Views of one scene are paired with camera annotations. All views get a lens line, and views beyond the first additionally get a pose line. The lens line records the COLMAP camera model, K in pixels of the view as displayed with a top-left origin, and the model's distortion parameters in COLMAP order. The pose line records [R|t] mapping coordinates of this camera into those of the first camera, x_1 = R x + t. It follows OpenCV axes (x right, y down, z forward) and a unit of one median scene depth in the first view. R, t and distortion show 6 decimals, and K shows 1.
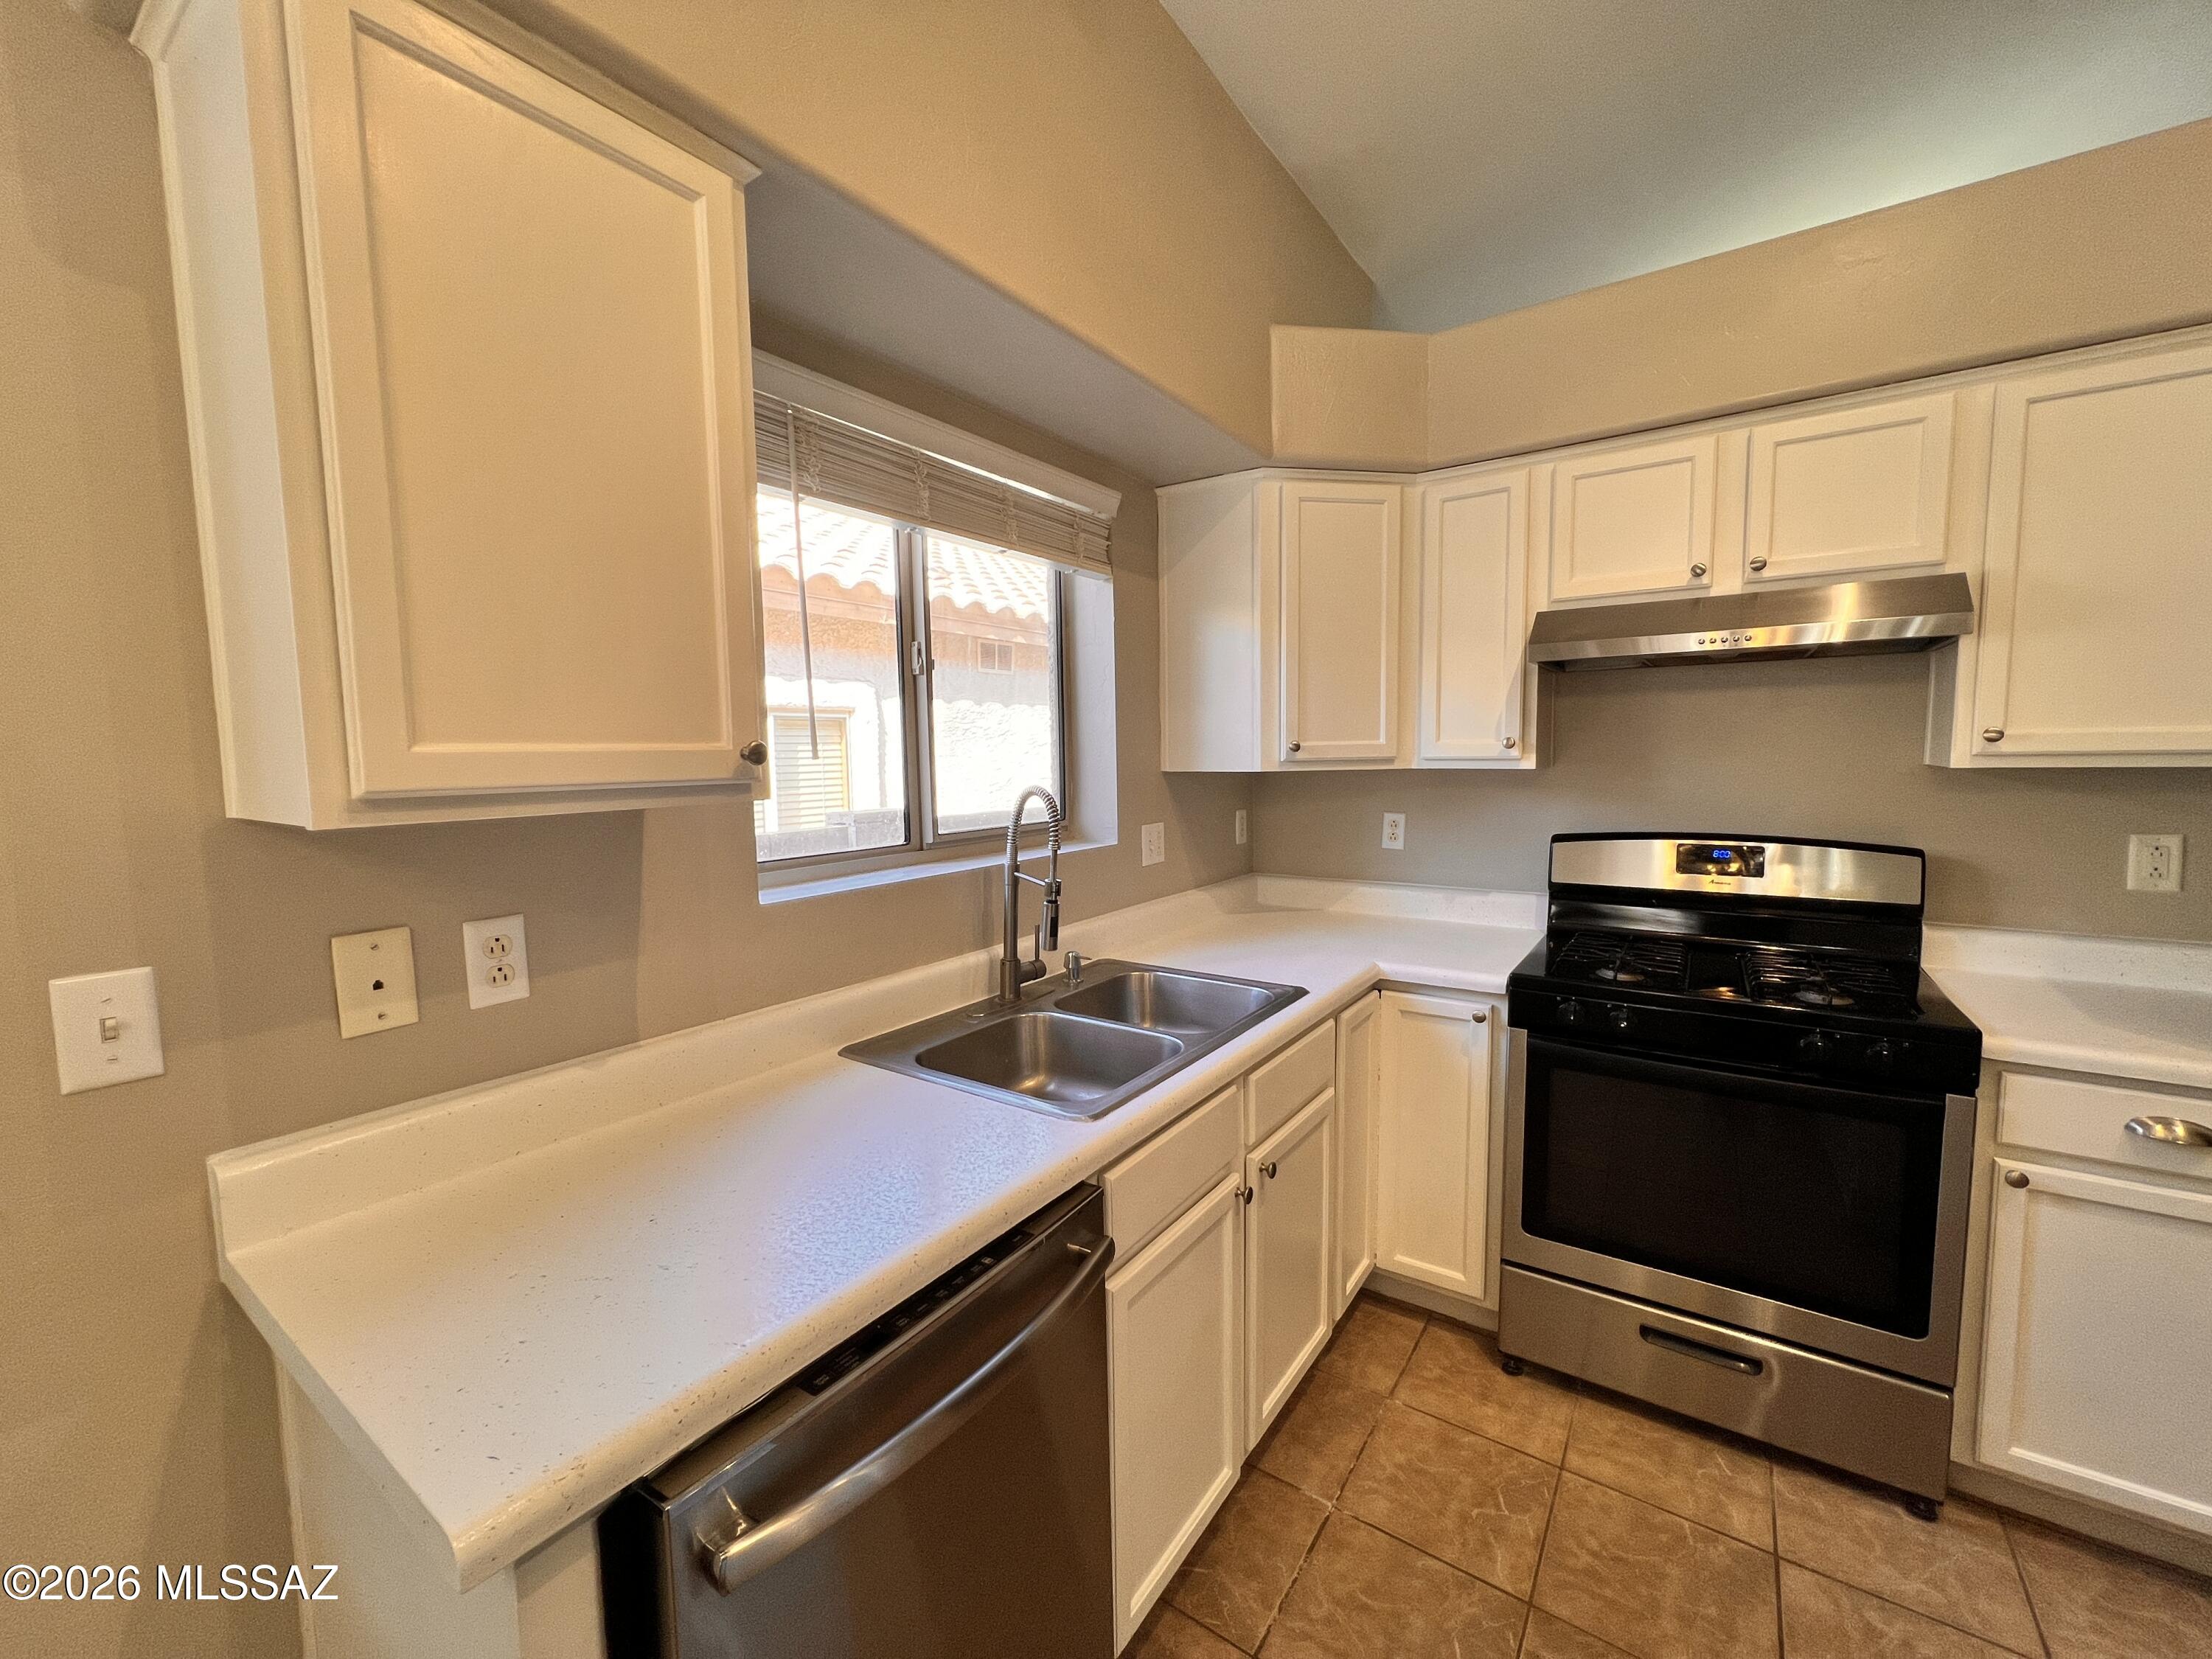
lens RADIAL K [[889.2, 0, 1102.8], [0, 889.2, 826.1], [0, 0, 1]] dist [-0.004374, 0.000807]
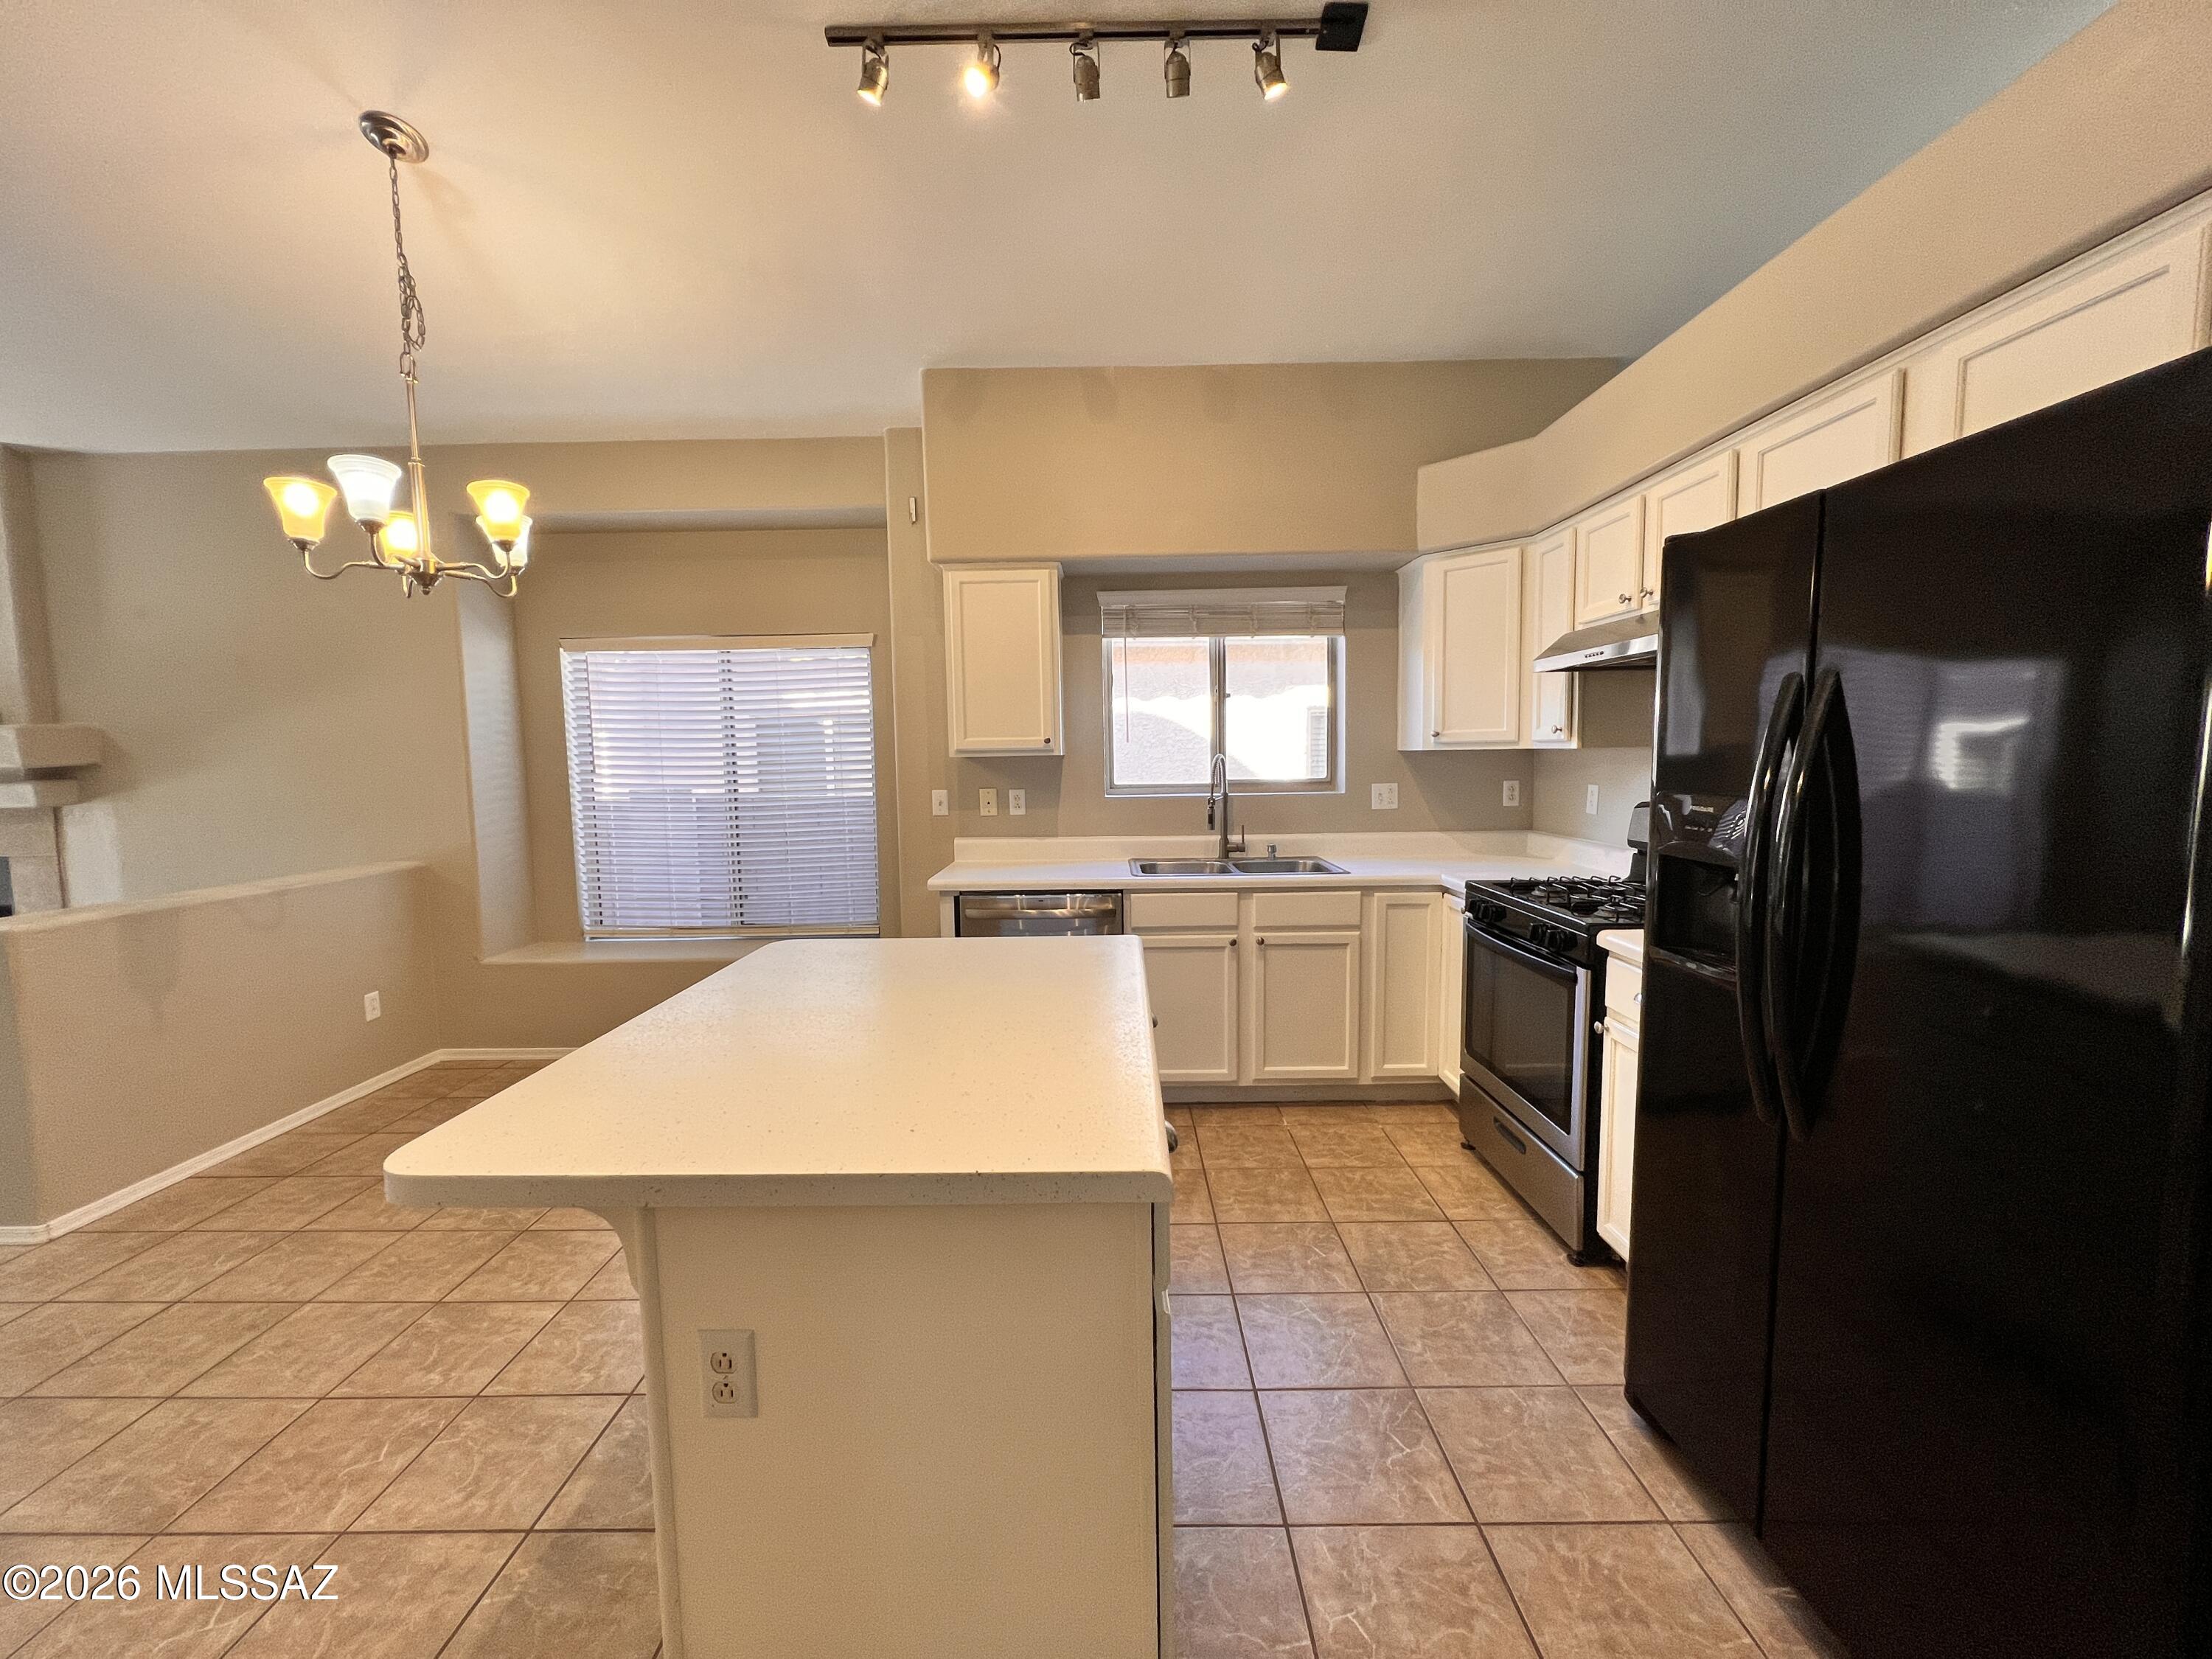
lens RADIAL K [[892.4, 0, 1100.1], [0, 892.4, 826.0], [0, 0, 1]] dist [-0.002436, -0.000111]
pose [[0.566696, 0.072886, -0.820697, 1.232180], [-0.061800, 0.997034, 0.045874, 0.035785], [0.821606, 0.024722, 0.569519, -0.364311]]
